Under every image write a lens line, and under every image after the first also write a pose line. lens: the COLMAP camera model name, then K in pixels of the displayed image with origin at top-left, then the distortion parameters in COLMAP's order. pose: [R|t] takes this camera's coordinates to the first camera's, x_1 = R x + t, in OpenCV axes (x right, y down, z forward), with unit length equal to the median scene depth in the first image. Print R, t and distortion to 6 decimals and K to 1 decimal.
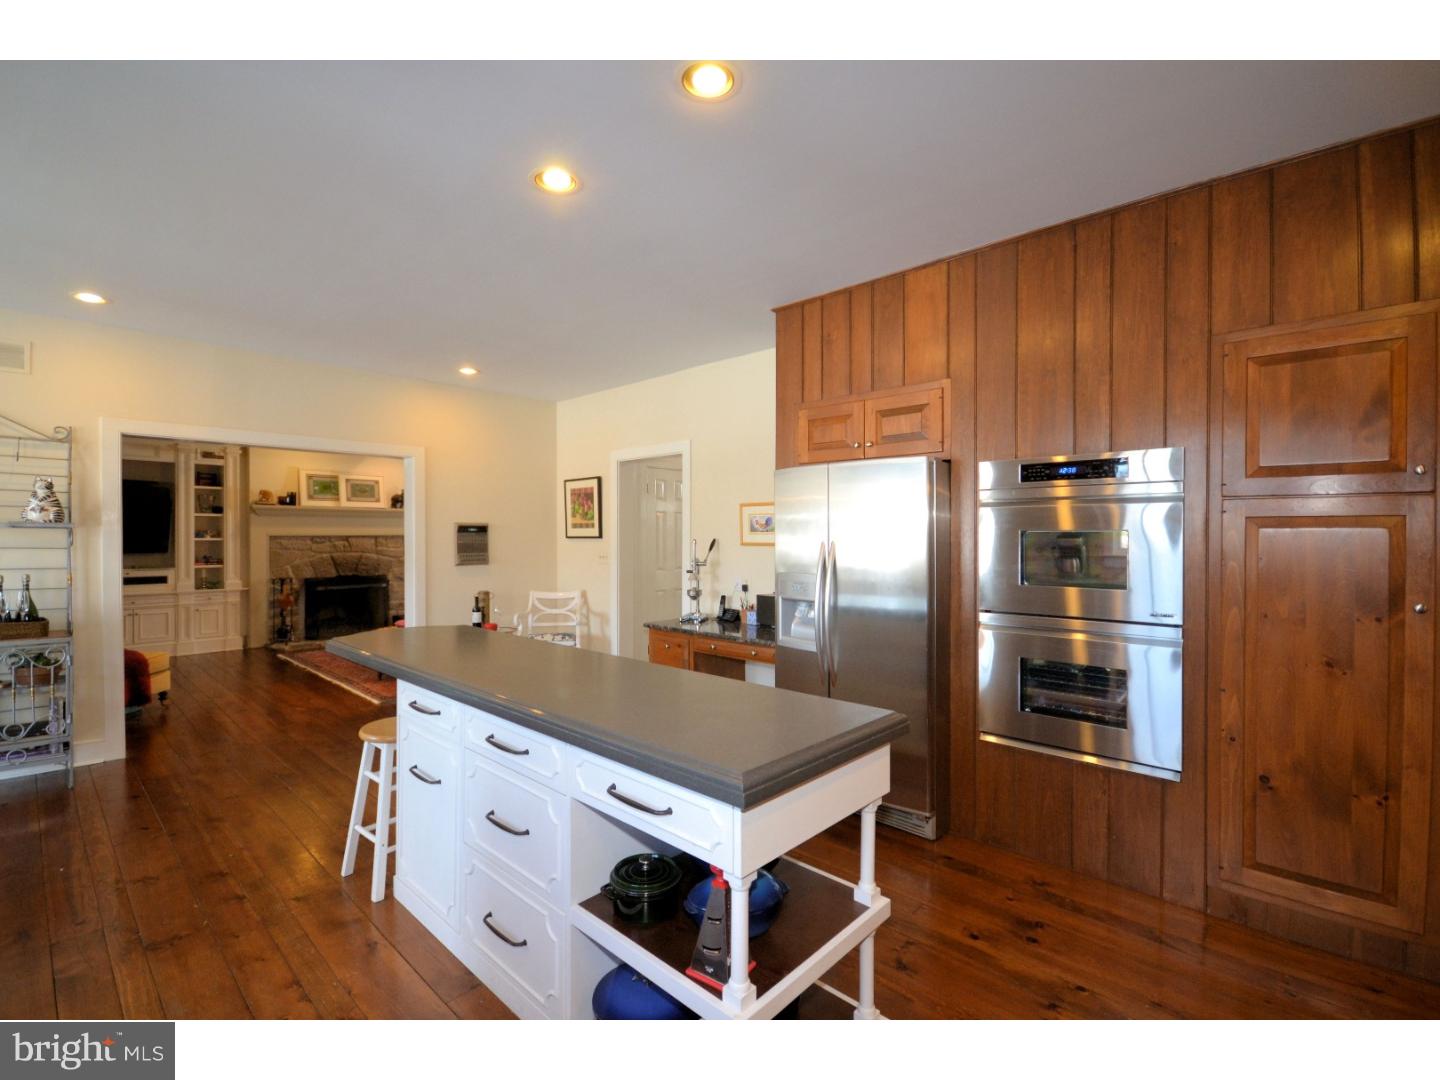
lens RADIAL K [[662.8, 0, 724.3], [0, 662.8, 538.5], [0, 0, 1]] dist [-0.000451, -0.000245]
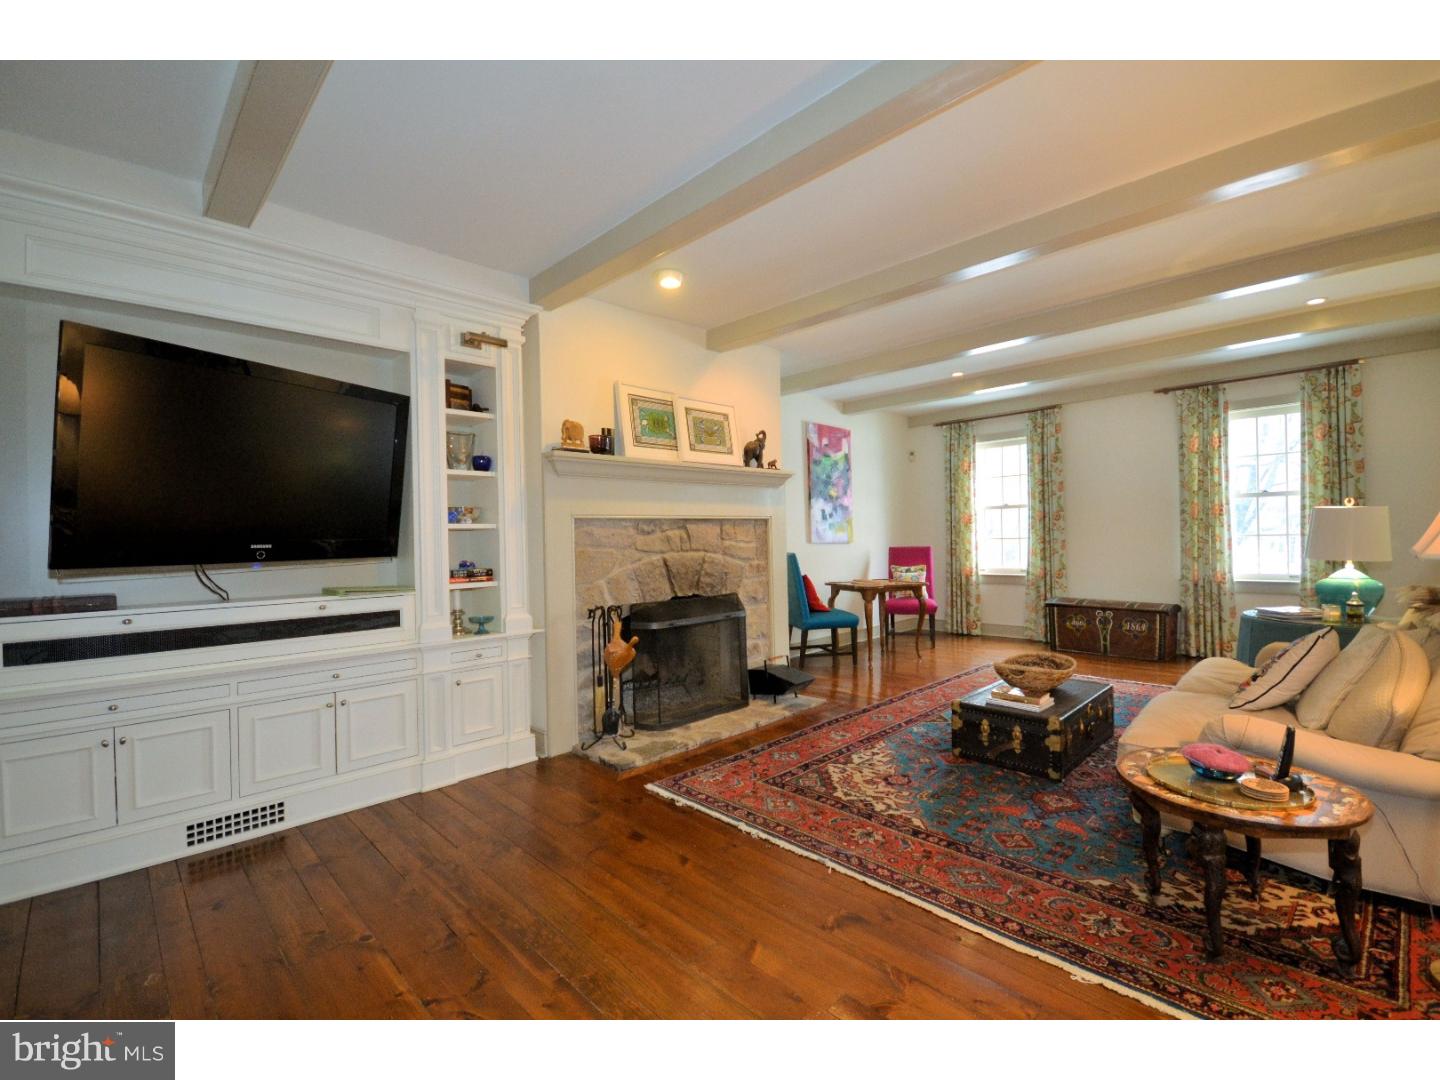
lens RADIAL K [[662.8, 0, 714.1], [0, 662.8, 537.5], [0, 0, 1]] dist [-0.000451, -0.000245]
pose [[0.998273, -0.011956, -0.057514, -0.565169], [0.012336, 0.999904, 0.006267, 0.007913], [0.057434, -0.006966, 0.998325, 0.533441]]
